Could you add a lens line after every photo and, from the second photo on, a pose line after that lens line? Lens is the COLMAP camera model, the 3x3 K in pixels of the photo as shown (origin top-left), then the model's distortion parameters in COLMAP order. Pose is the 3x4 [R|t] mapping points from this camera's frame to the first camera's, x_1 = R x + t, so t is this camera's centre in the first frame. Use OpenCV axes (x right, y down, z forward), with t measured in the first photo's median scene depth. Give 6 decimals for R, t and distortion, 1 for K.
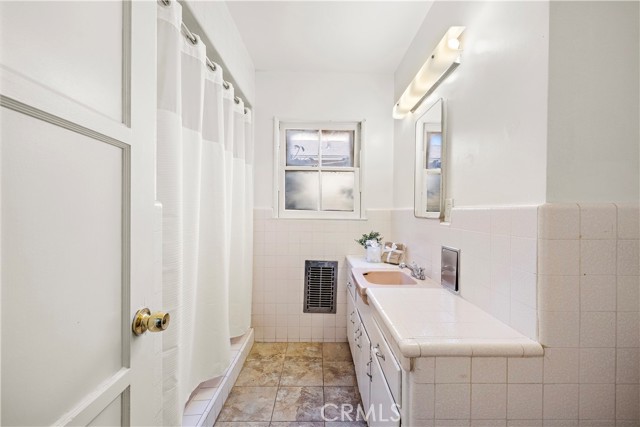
lens RADIAL K [[271.2, 0, 320.0], [0, 271.2, 213.5], [0, 0, 1]] dist [0.002233, 0.000394]
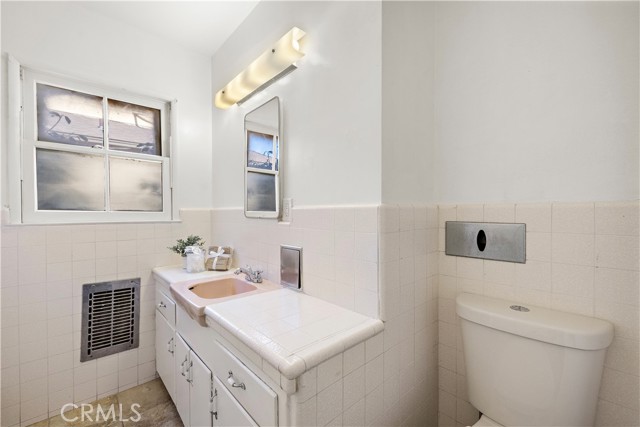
lens RADIAL K [[271.2, 0, 320.0], [0, 271.2, 213.5], [0, 0, 1]] dist [0.002233, 0.000394]
pose [[0.745570, -0.015617, 0.666244, -0.075789], [0.013960, 0.999872, 0.007816, -0.002945], [-0.666281, 0.003473, 0.745693, 0.117449]]
